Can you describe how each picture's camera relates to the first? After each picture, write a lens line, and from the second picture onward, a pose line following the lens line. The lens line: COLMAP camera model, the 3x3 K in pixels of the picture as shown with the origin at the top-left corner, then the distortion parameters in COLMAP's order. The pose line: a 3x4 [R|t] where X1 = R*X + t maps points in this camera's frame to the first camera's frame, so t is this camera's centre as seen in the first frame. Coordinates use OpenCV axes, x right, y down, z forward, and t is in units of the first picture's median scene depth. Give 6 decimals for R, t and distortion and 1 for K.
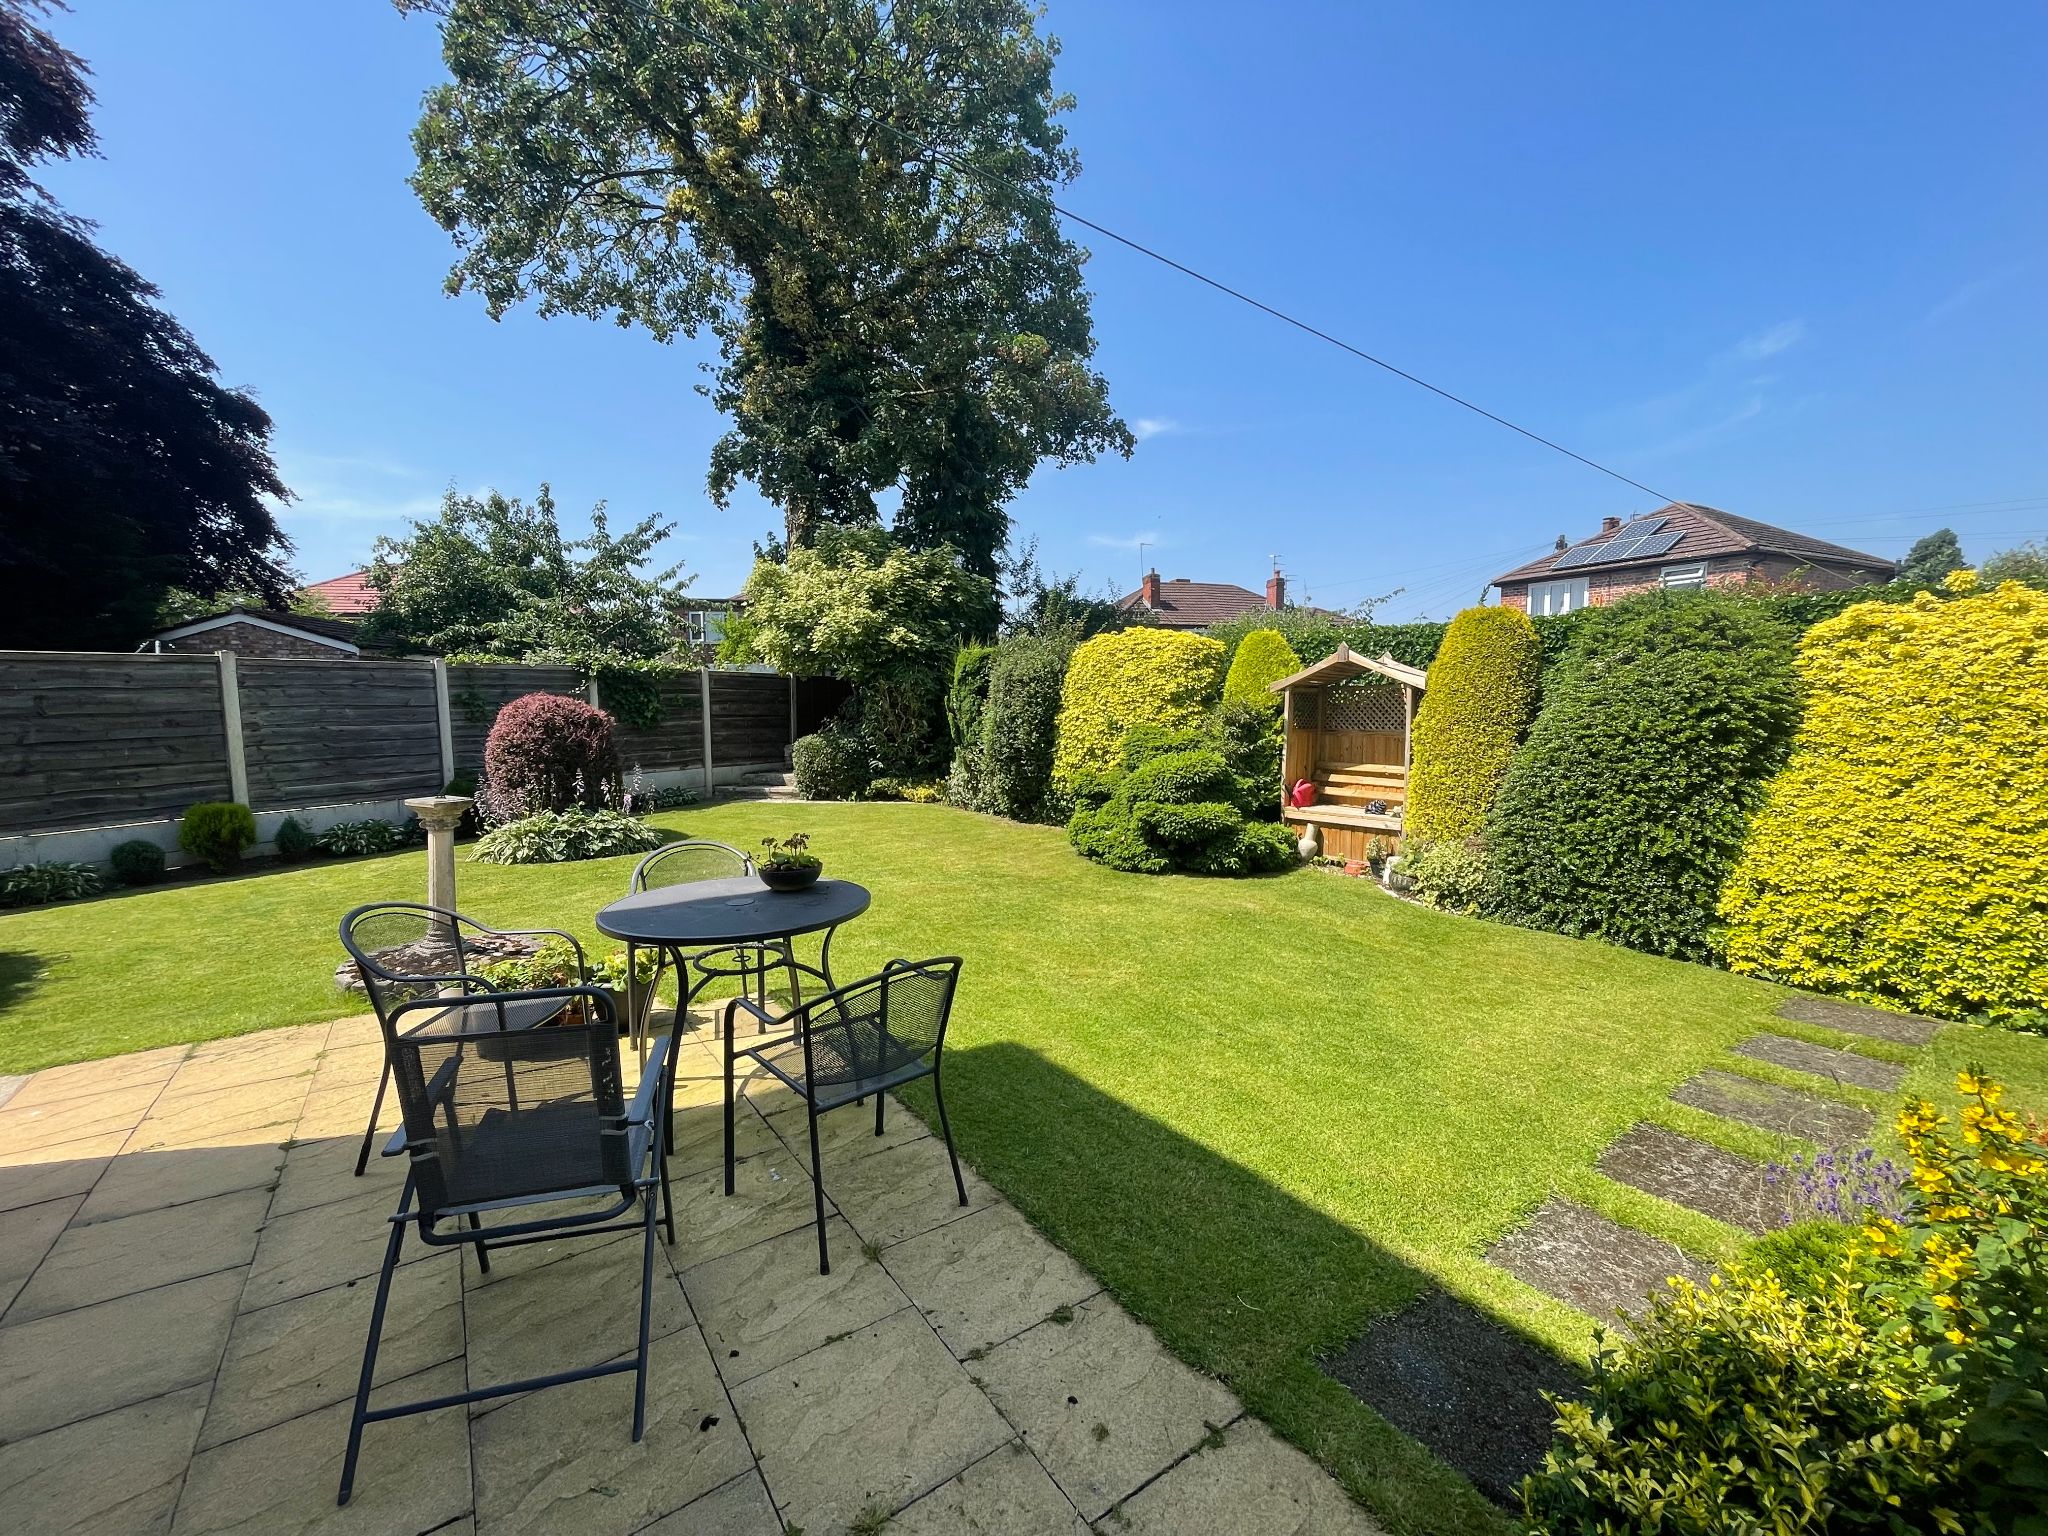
lens RADIAL K [[825.7, 0, 1019.5], [0, 825.7, 776.7], [0, 0, 1]] dist [-0.007298, 0.000818]
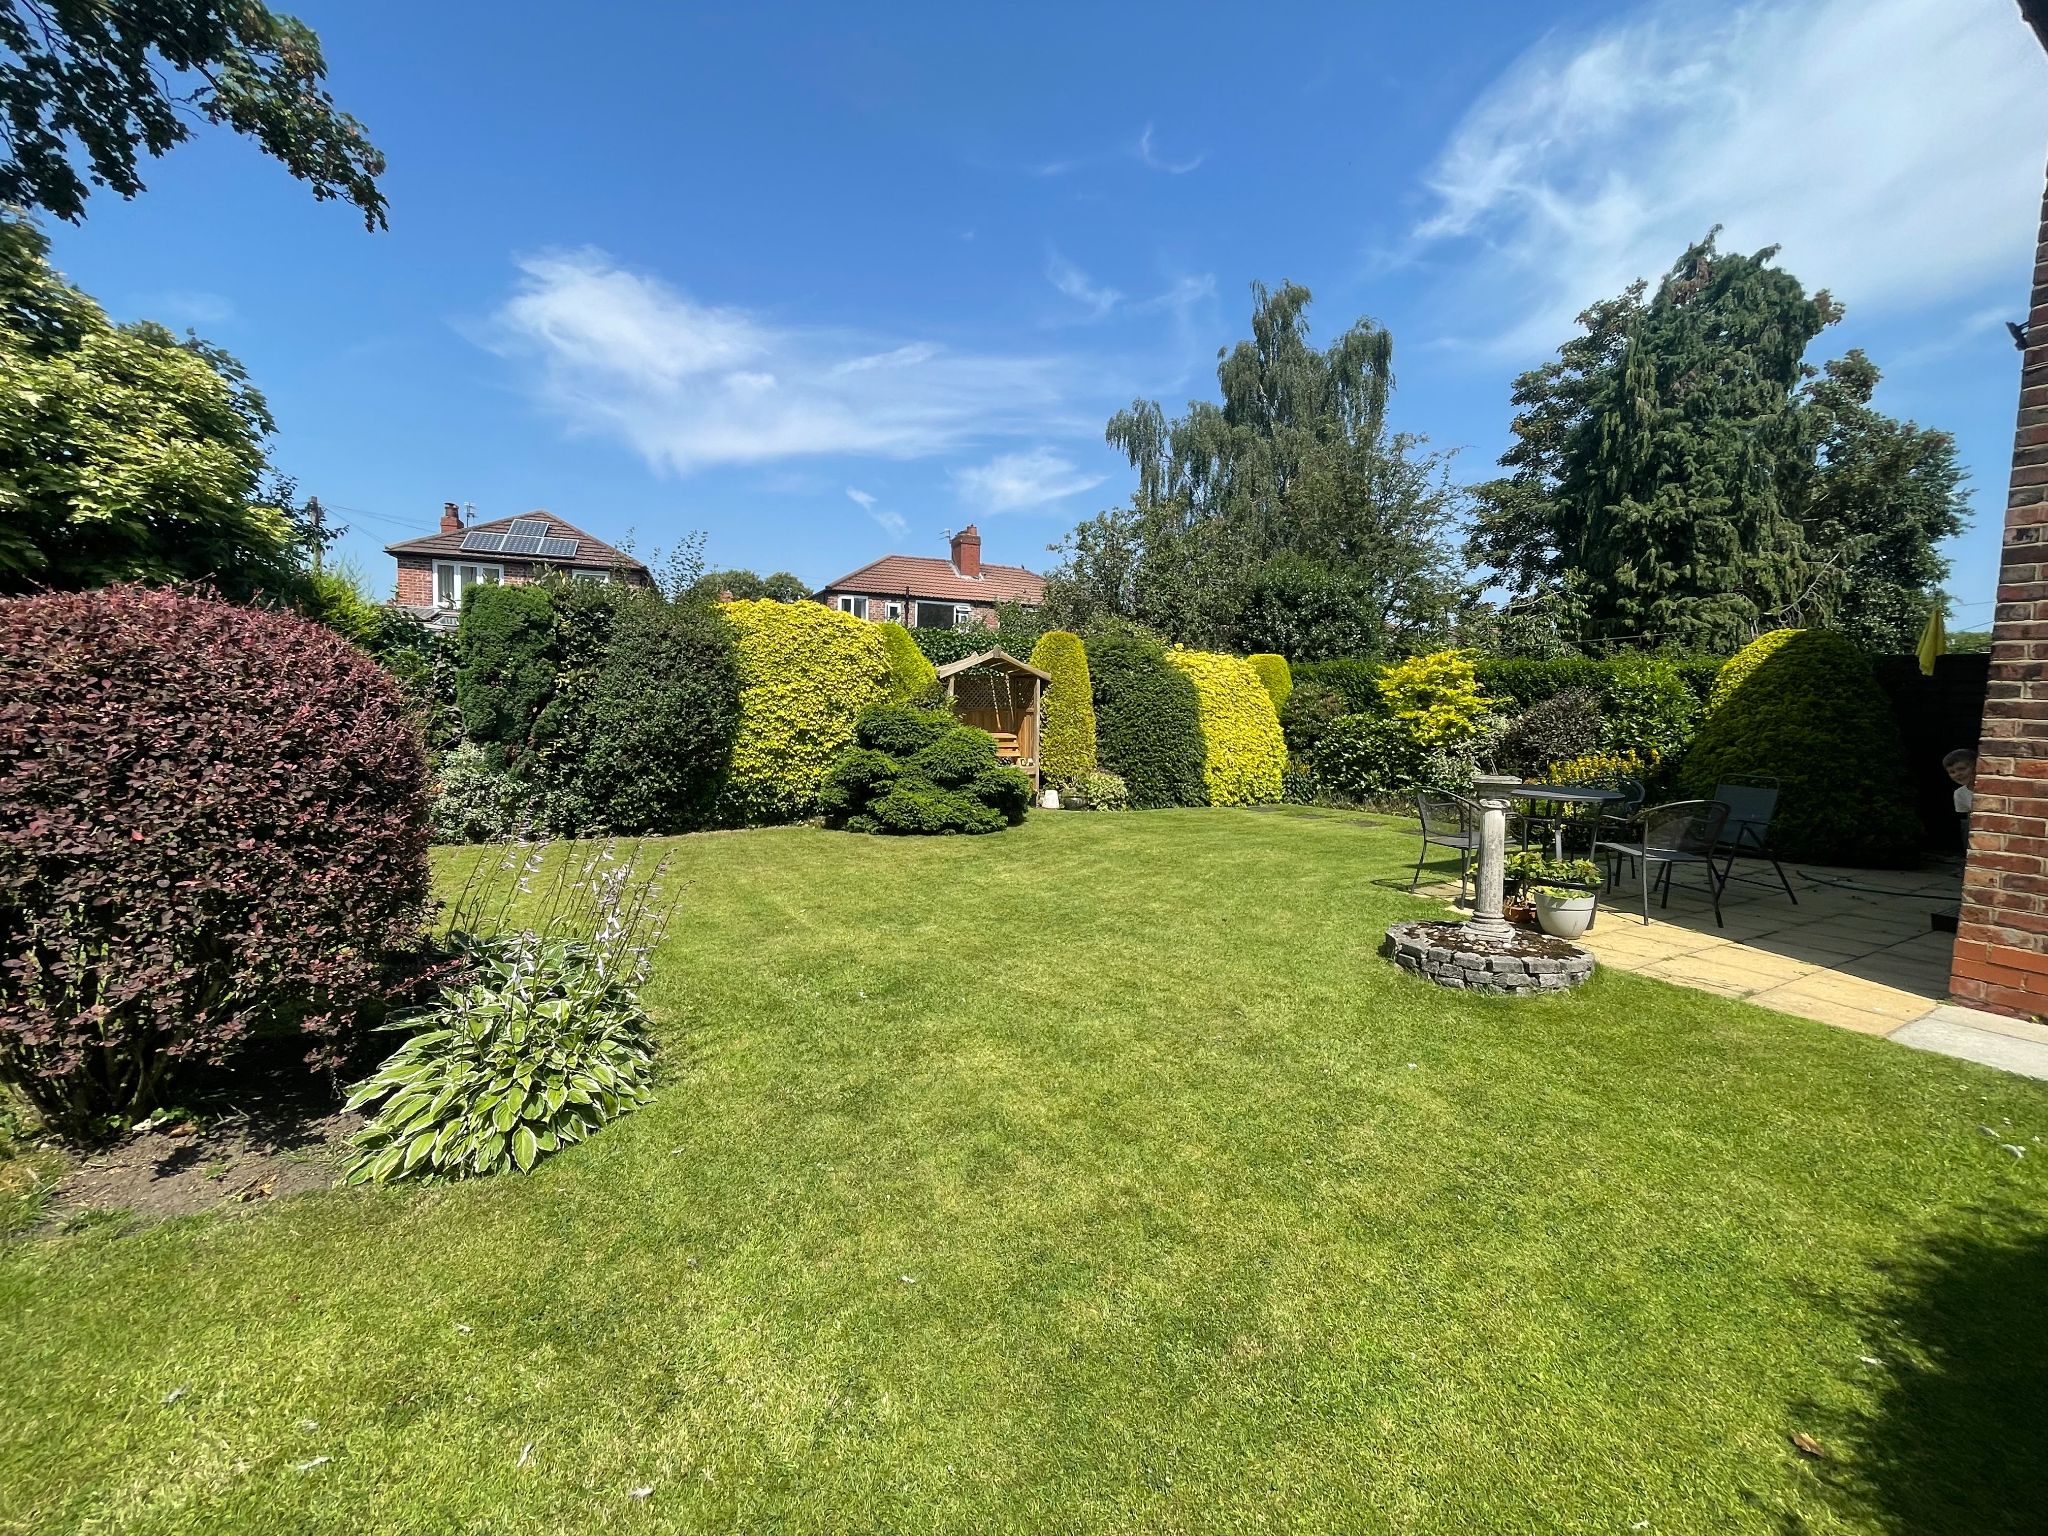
lens RADIAL K [[825.7, 0, 1023.5], [0, 825.7, 778.6], [0, 0, 1]] dist [-0.007298, 0.000818]
pose [[0.087223, -0.088143, 0.992282, -0.713859], [0.066424, 0.994376, 0.082491, -0.036222], [-0.993972, 0.058716, 0.092587, 0.608432]]
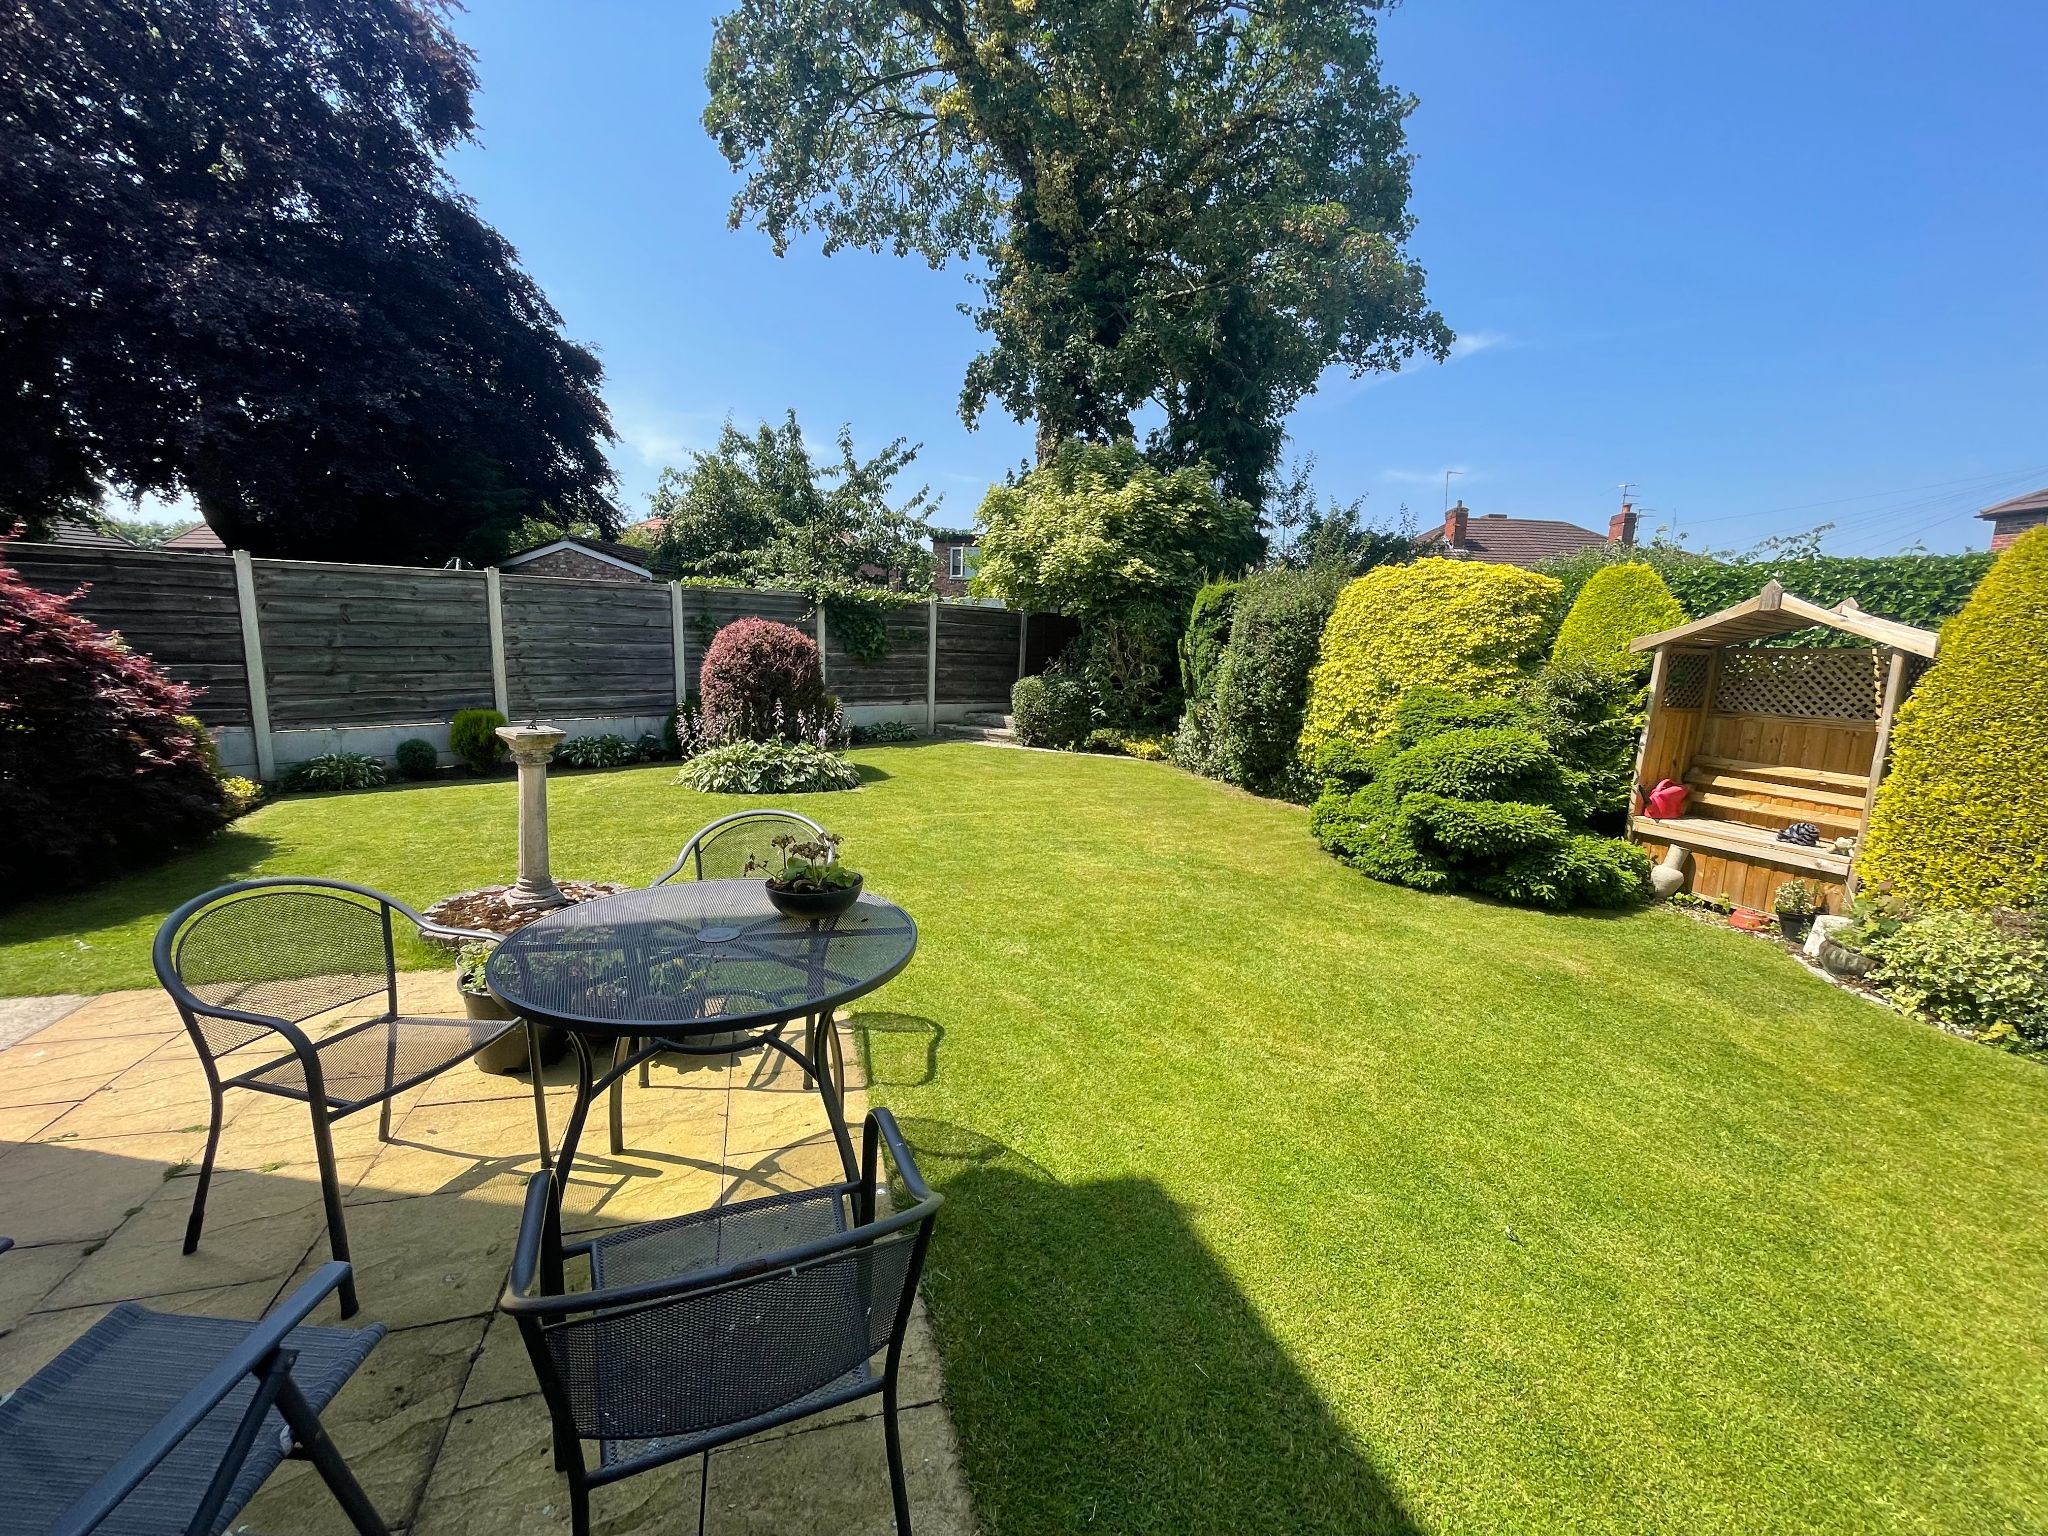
lens RADIAL K [[825.7, 0, 1016.1], [0, 825.7, 773.5], [0, 0, 1]] dist [-0.007298, 0.000818]
pose [[0.950012, 0.089722, -0.299042, 0.019752], [-0.070428, 0.994715, 0.074707, -0.011631], [0.304165, -0.049912, 0.951311, 0.133767]]
